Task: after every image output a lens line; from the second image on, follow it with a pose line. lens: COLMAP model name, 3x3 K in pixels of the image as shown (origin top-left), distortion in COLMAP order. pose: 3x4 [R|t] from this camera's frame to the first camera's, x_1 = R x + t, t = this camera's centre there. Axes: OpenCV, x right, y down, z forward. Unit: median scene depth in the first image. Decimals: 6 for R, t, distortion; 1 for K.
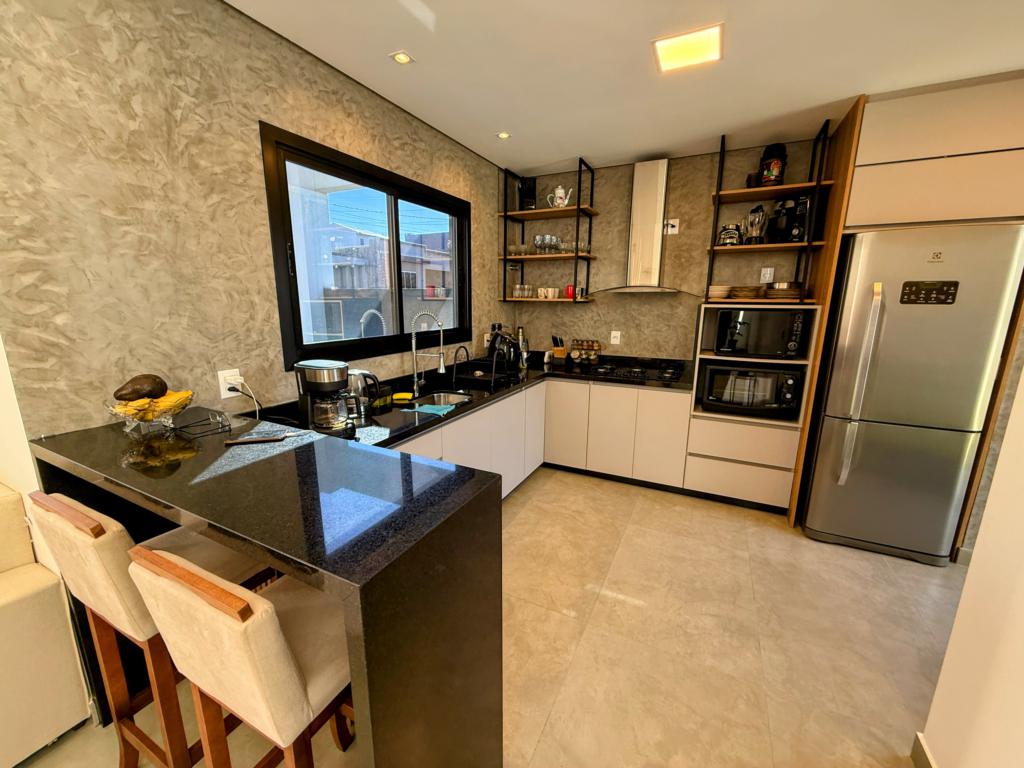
lens RADIAL K [[407.6, 0, 508.1], [0, 407.6, 384.7], [0, 0, 1]] dist [0.001517, -0.000198]
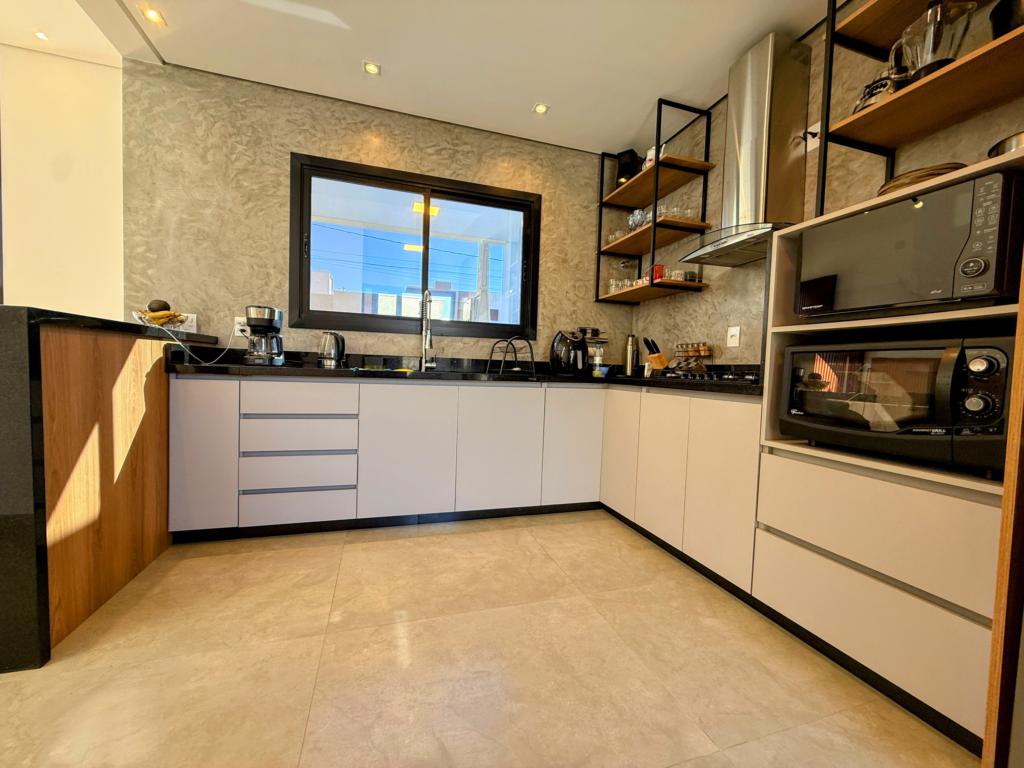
lens RADIAL K [[407.6, 0, 513.5], [0, 407.6, 385.8], [0, 0, 1]] dist [0.001517, -0.000198]
pose [[0.697510, 0.044697, -0.715179, 0.652824], [-0.174676, 0.978552, -0.109203, 0.121823], [0.694959, 0.201095, 0.690357, 0.451642]]
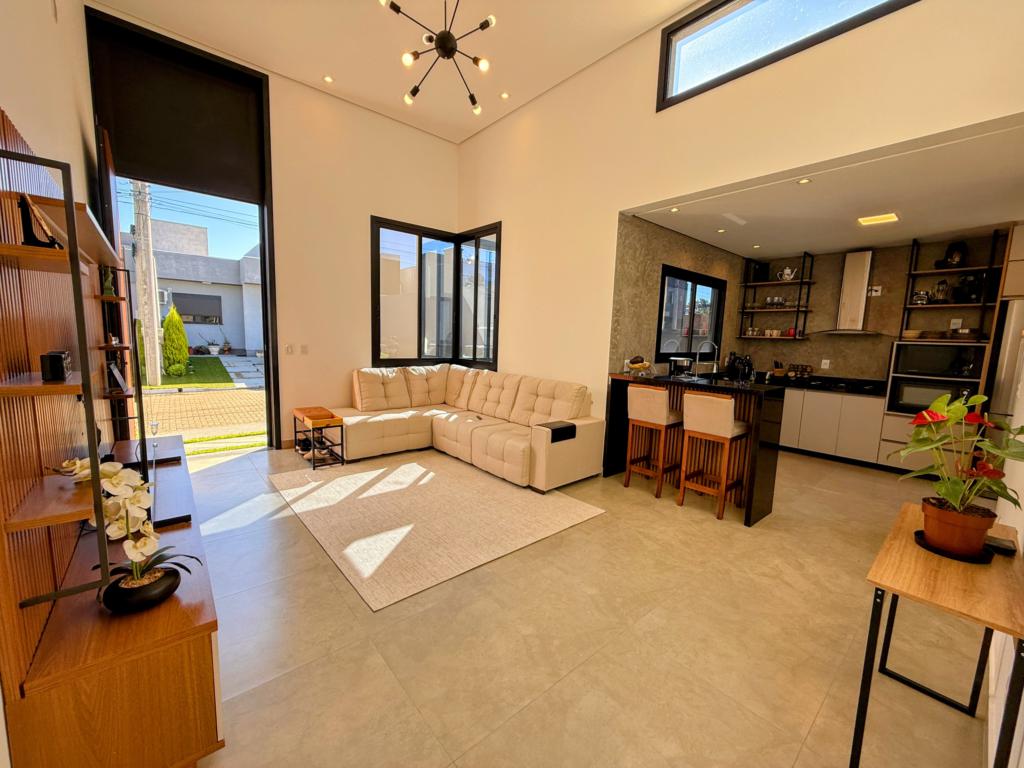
lens RADIAL K [[407.6, 0, 506.8], [0, 407.6, 386.6], [0, 0, 1]] dist [0.001517, -0.000198]
pose [[0.922037, 0.068889, -0.380923, -0.306431], [-0.103378, 0.992119, -0.070807, 0.251534], [0.373043, 0.104666, 0.921891, -1.034833]]
